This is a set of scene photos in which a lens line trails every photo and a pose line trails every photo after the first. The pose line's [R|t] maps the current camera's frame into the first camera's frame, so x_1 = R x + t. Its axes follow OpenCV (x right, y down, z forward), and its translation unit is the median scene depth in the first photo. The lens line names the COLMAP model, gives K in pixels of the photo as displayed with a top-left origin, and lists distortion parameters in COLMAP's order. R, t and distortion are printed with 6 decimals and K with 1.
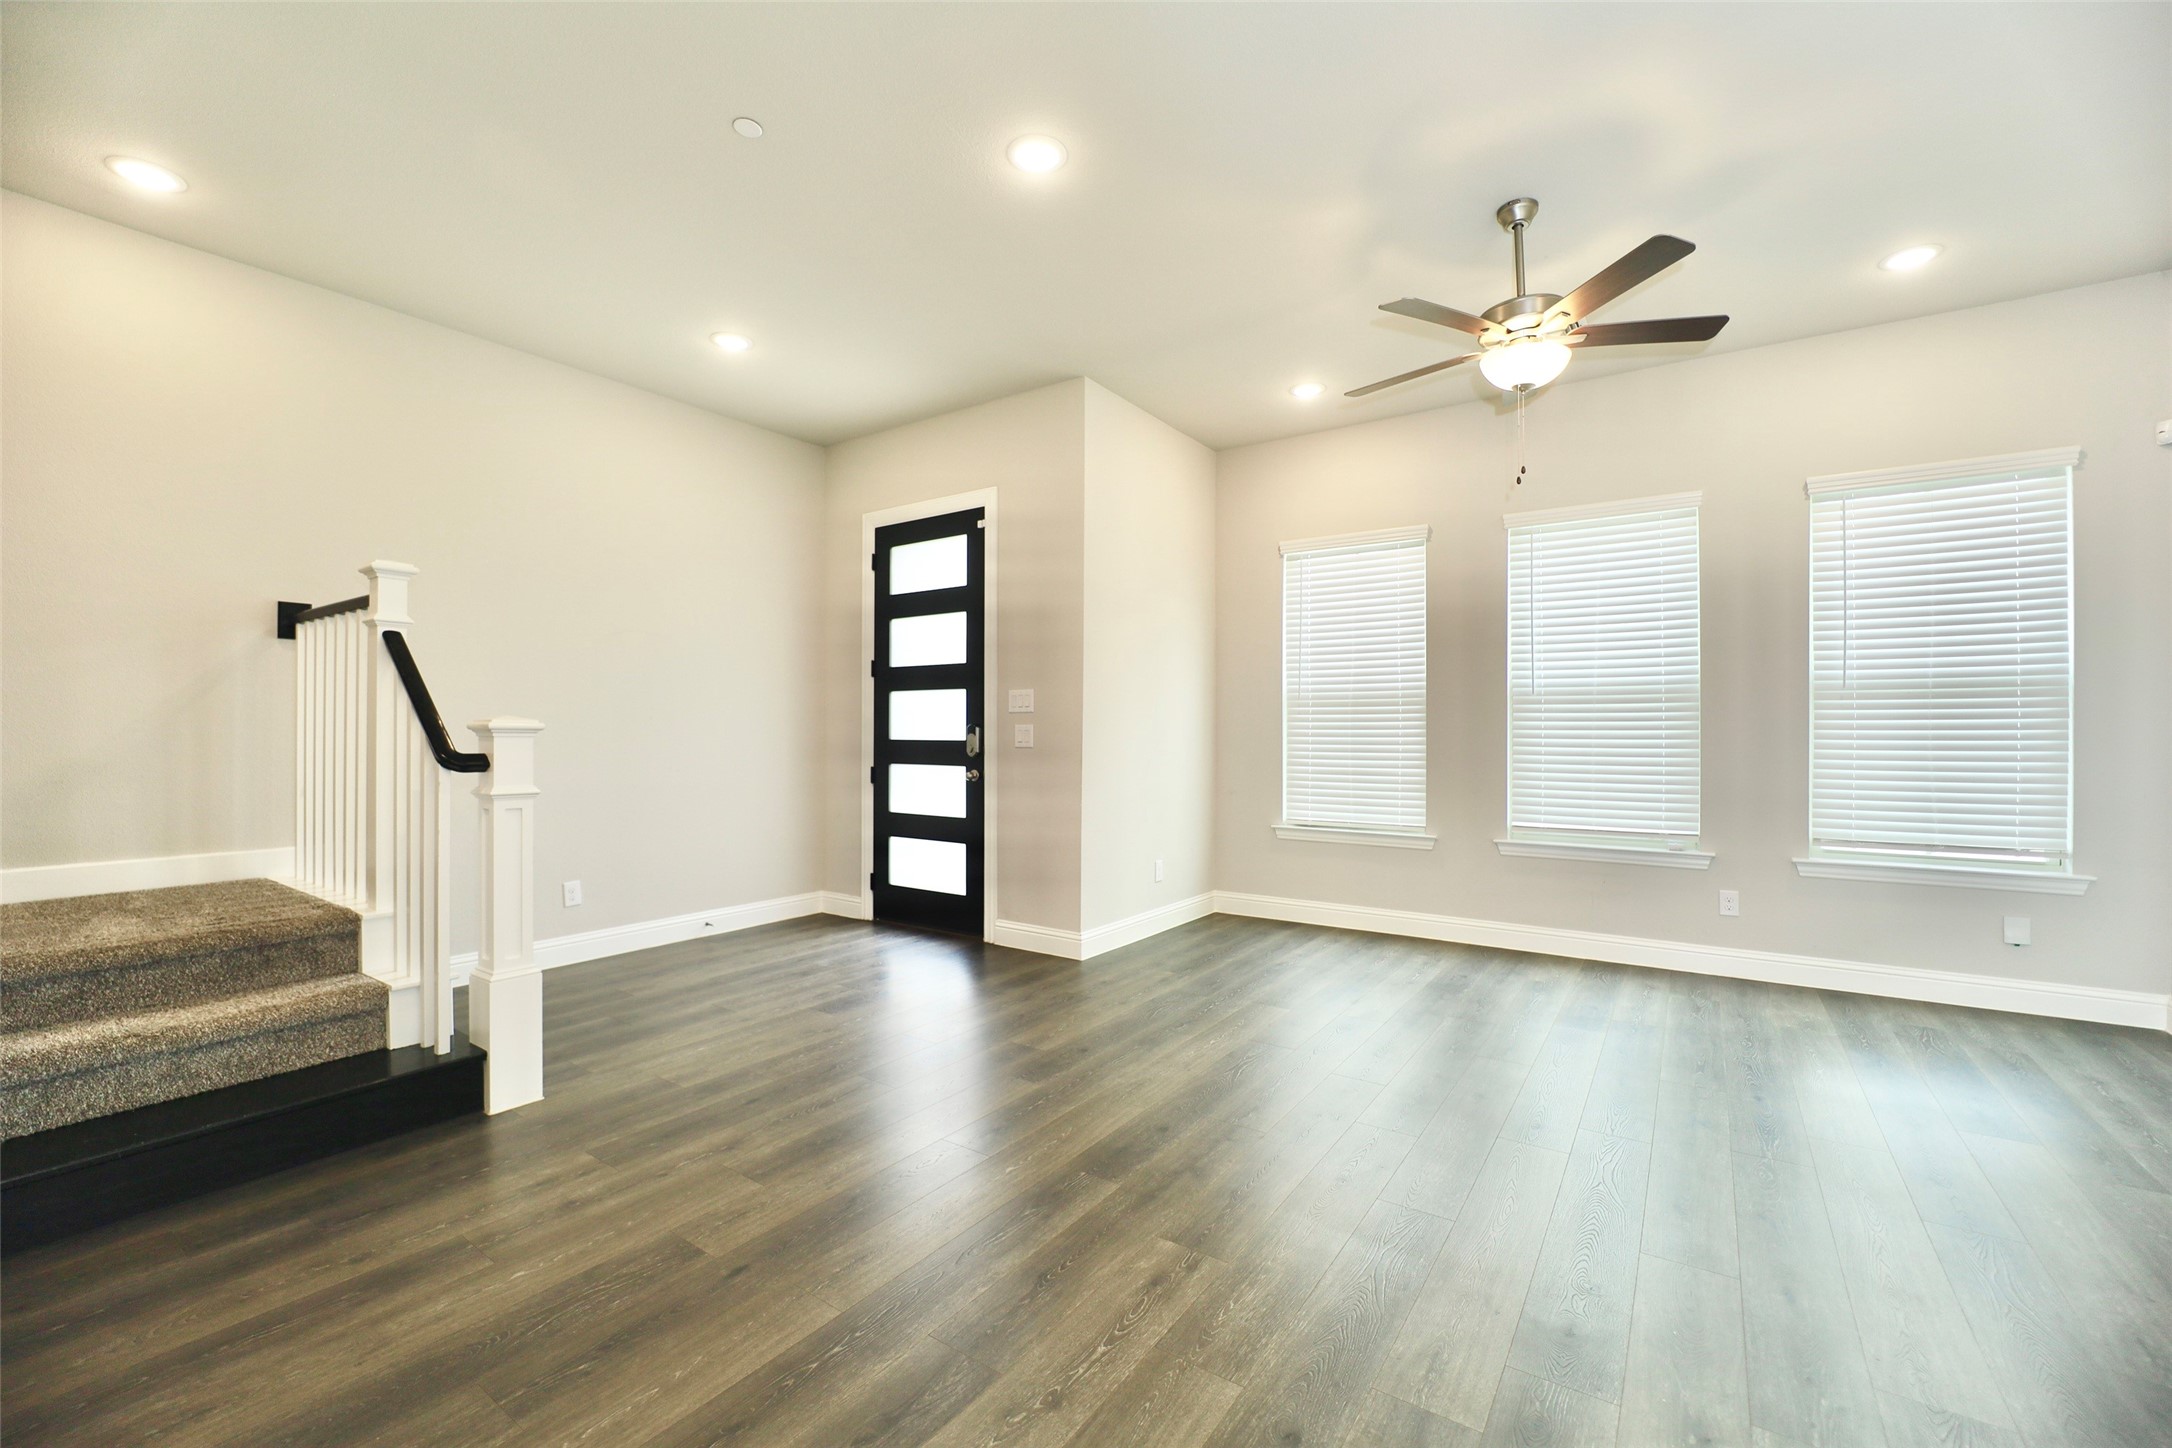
lens RADIAL K [[887.1, 0, 1095.7], [0, 887.1, 725.0], [0, 0, 1]] dist [-0.027940, 0.000036]
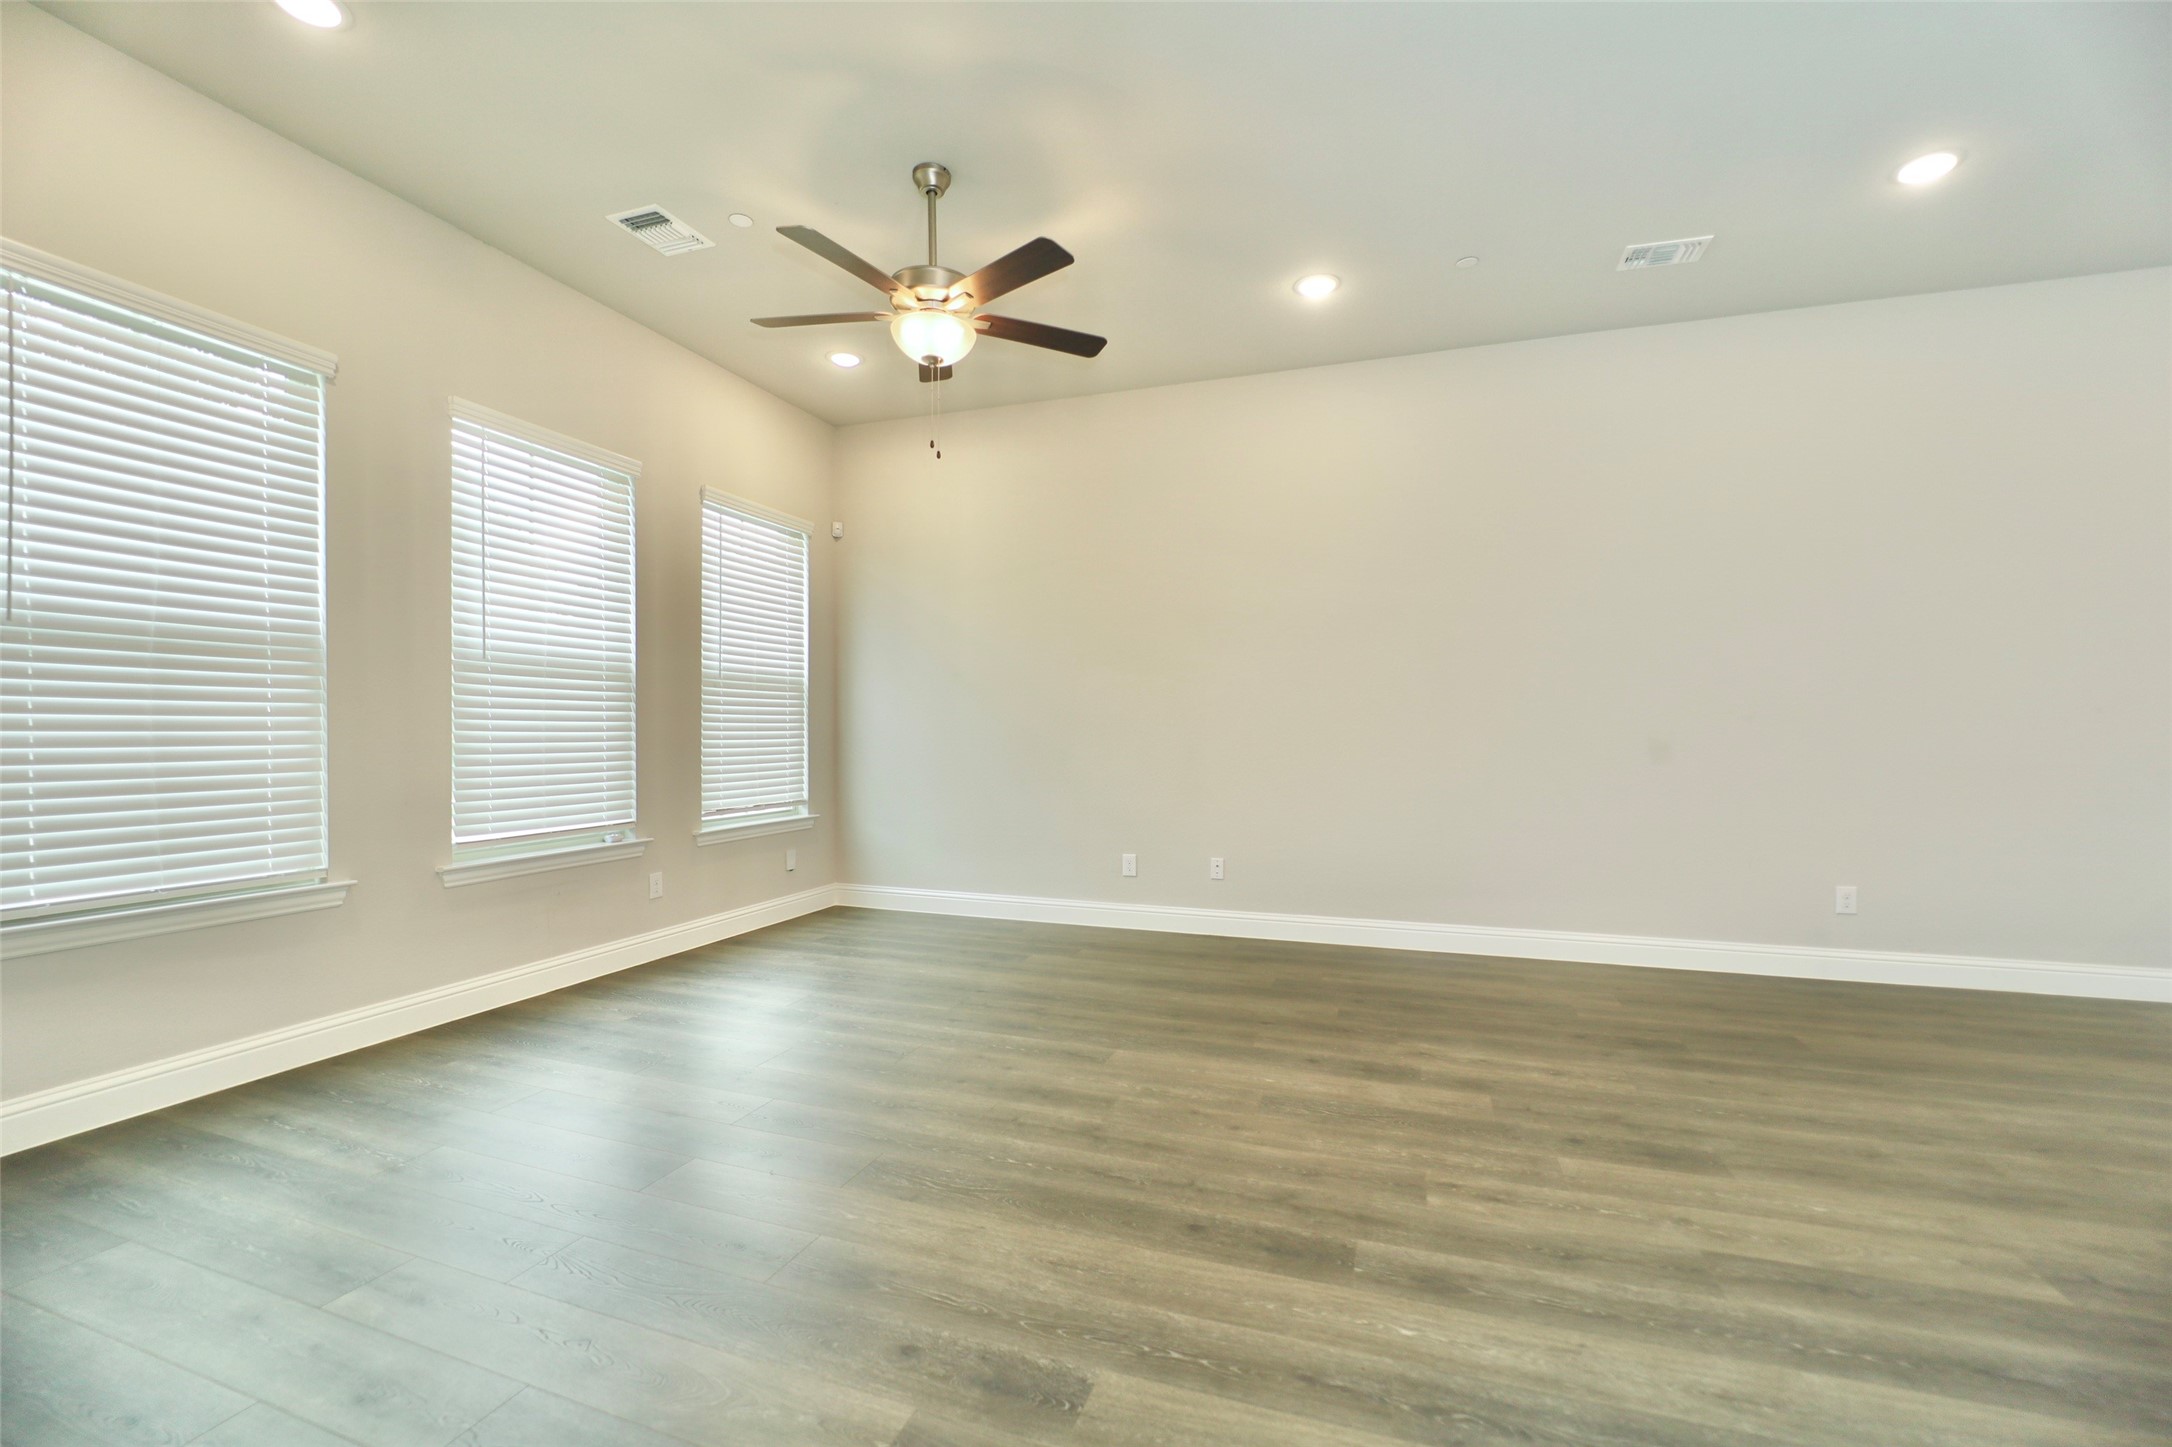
lens RADIAL K [[899.4, 0, 1082.6], [0, 899.4, 735.2], [0, 0, 1]] dist [-0.023678, 0.000892]
pose [[-0.258607, -0.008644, 0.965944, -0.476128], [-0.010235, 0.999928, 0.006207, 0.025306], [-0.965928, -0.008281, -0.258677, 0.975459]]
